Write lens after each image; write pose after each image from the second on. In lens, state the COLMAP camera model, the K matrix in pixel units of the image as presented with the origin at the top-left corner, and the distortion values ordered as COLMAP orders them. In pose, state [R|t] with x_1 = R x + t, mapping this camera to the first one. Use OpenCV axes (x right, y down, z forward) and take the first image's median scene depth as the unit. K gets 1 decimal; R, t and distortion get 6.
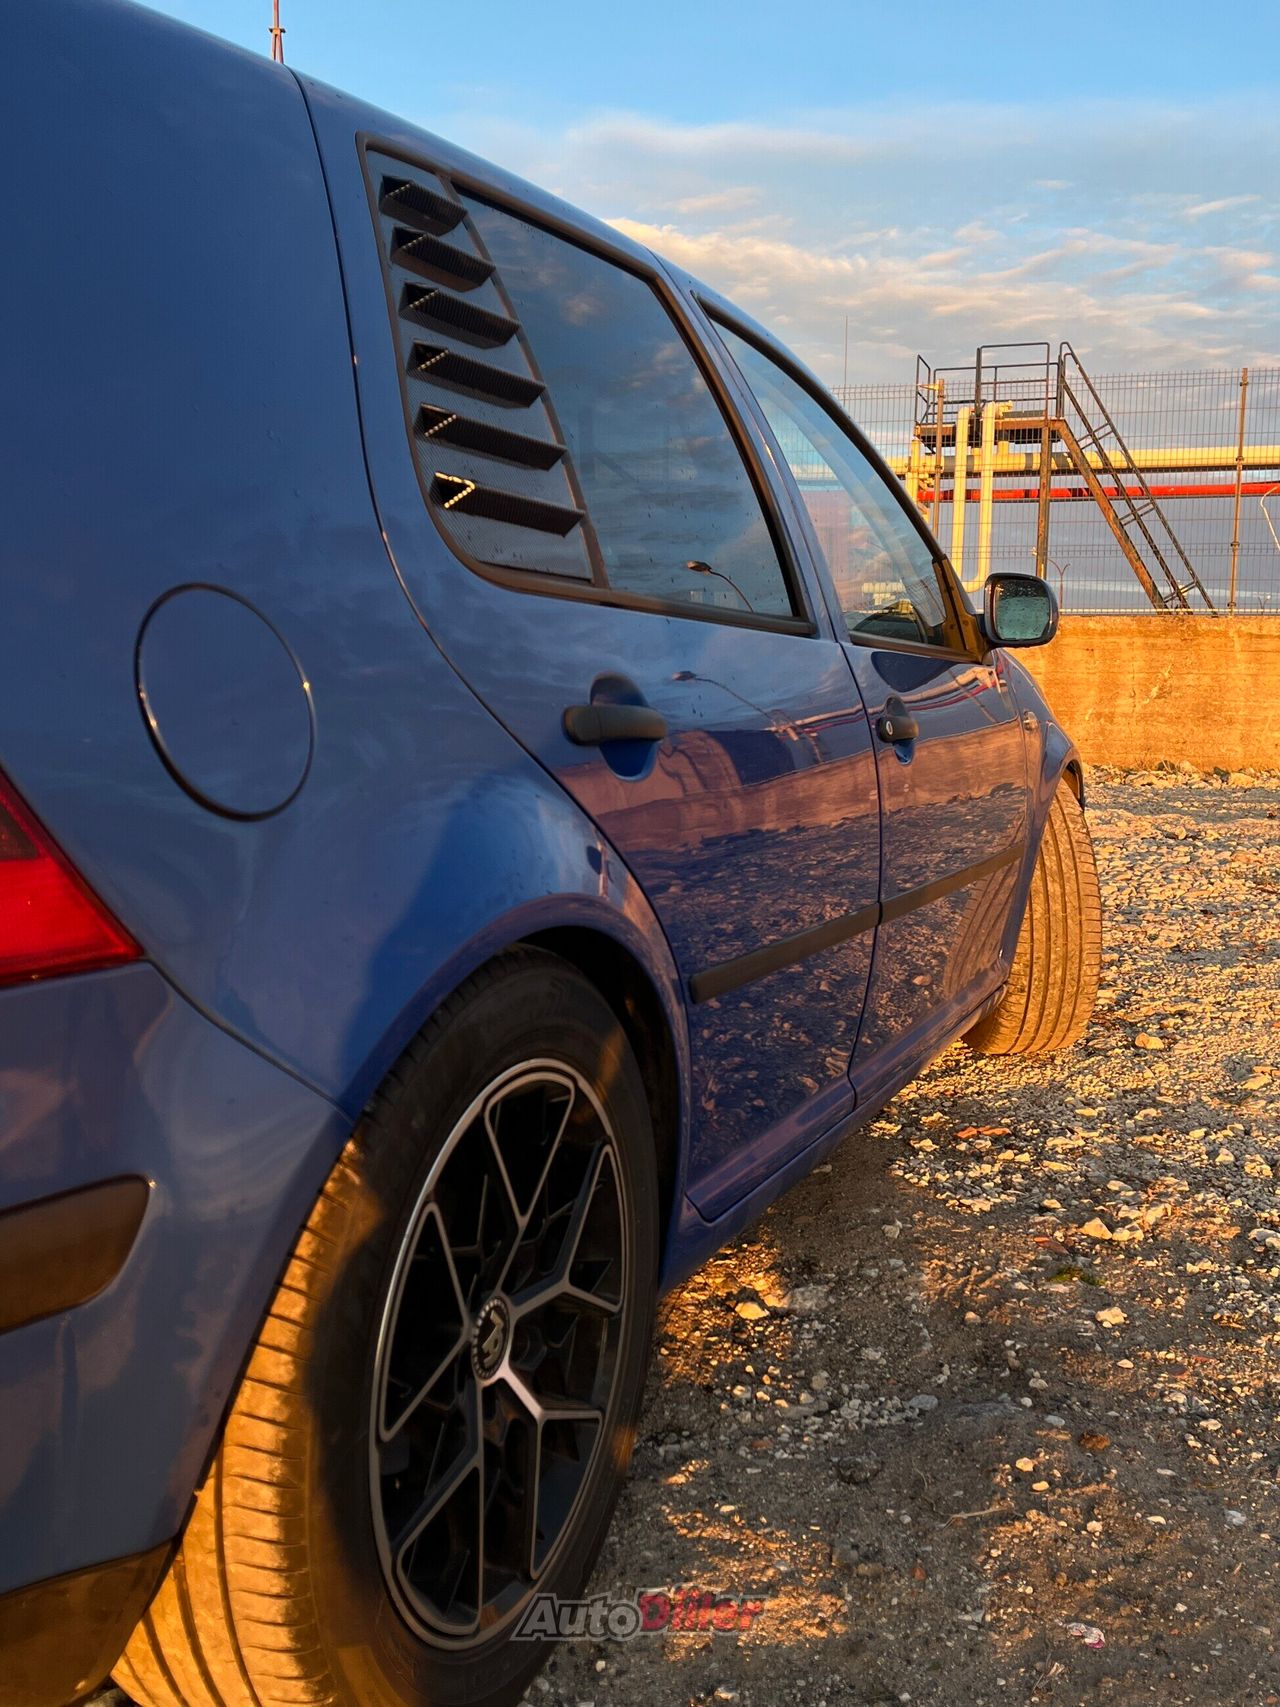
lens RADIAL K [[1730.8, 0, 634.5], [0, 1730.8, 852.1], [0, 0, 1]] dist [0.075527, 0.000000]
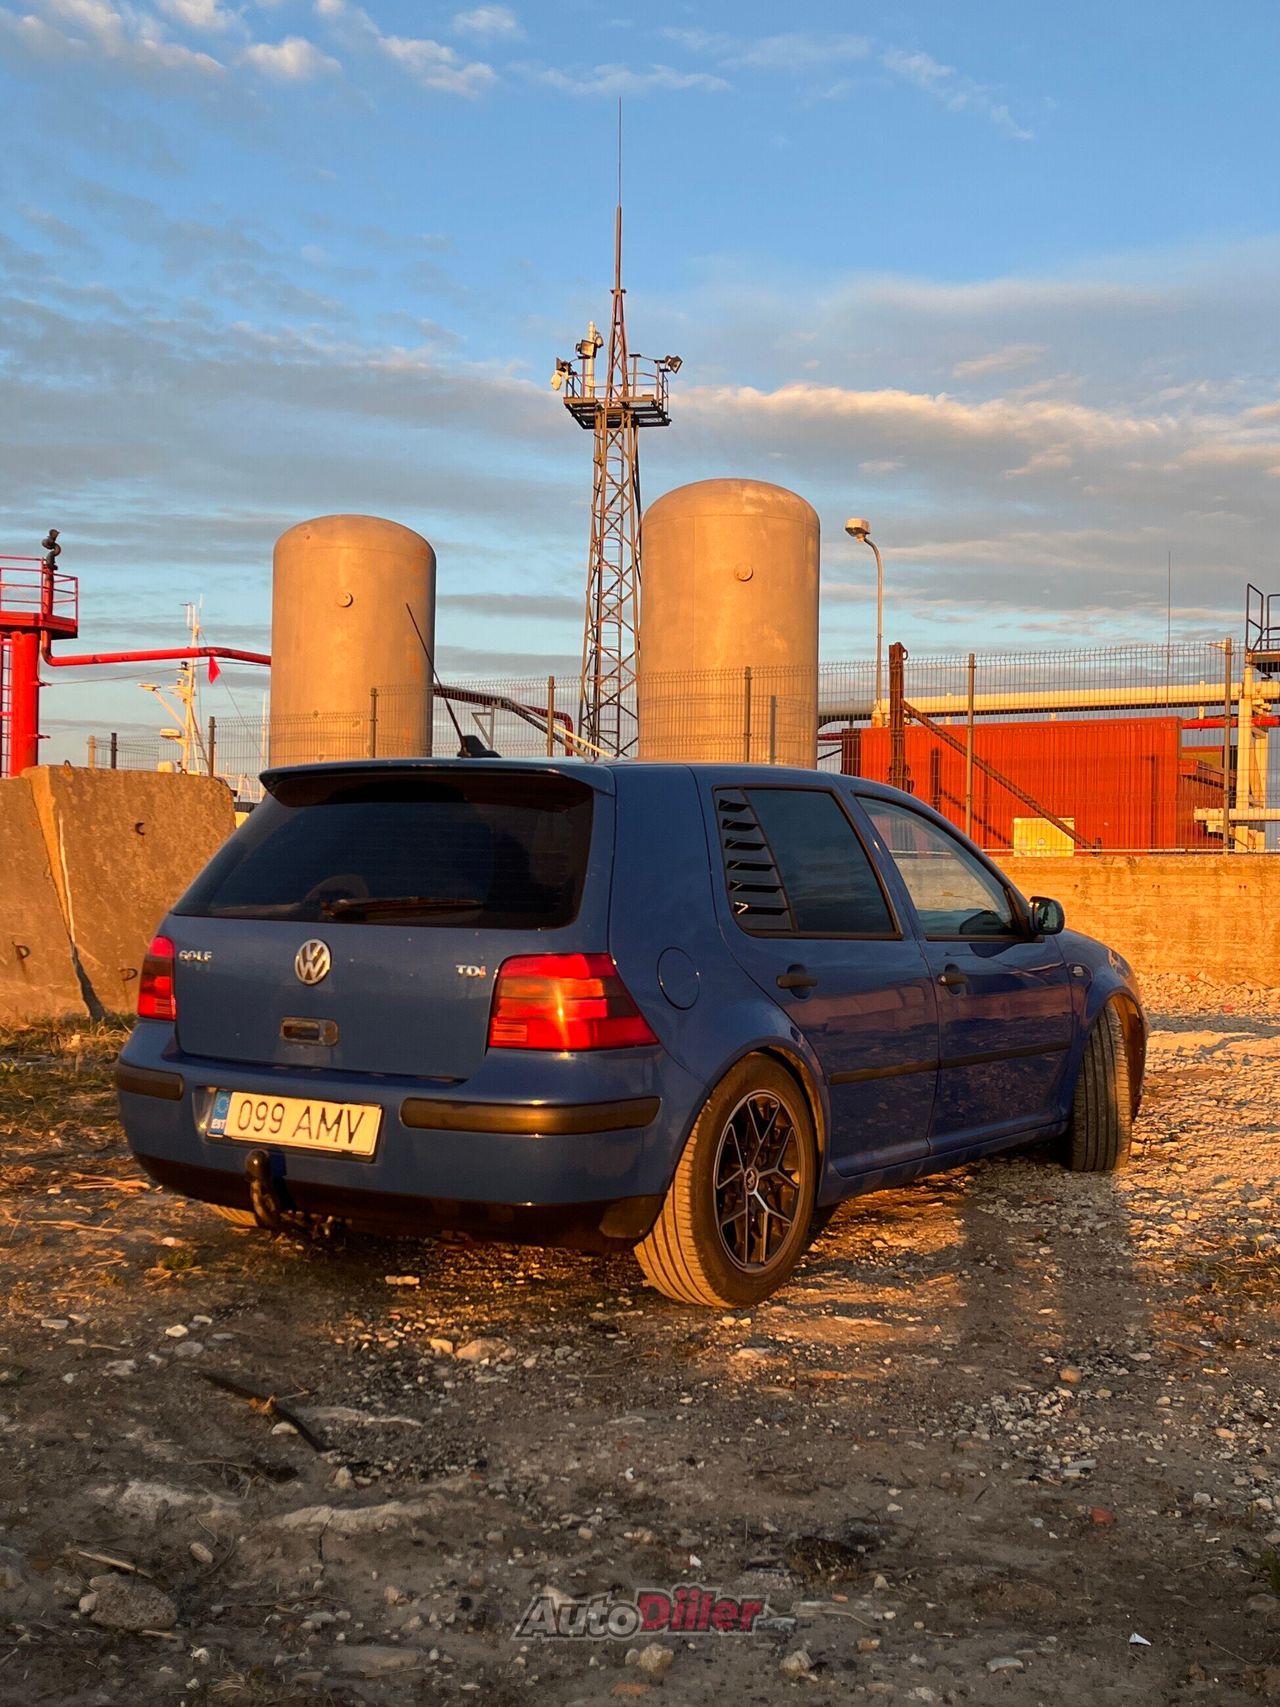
lens RADIAL K [[1900.7, 0, 638.6], [0, 1900.7, 854.0], [0, 0, 1]] dist [0.030310, 0.000000]
pose [[0.983960, -0.007556, -0.178227, 0.371160], [-0.014455, 0.992439, -0.121881, 0.133490], [0.177801, 0.122503, 0.976412, -2.721666]]
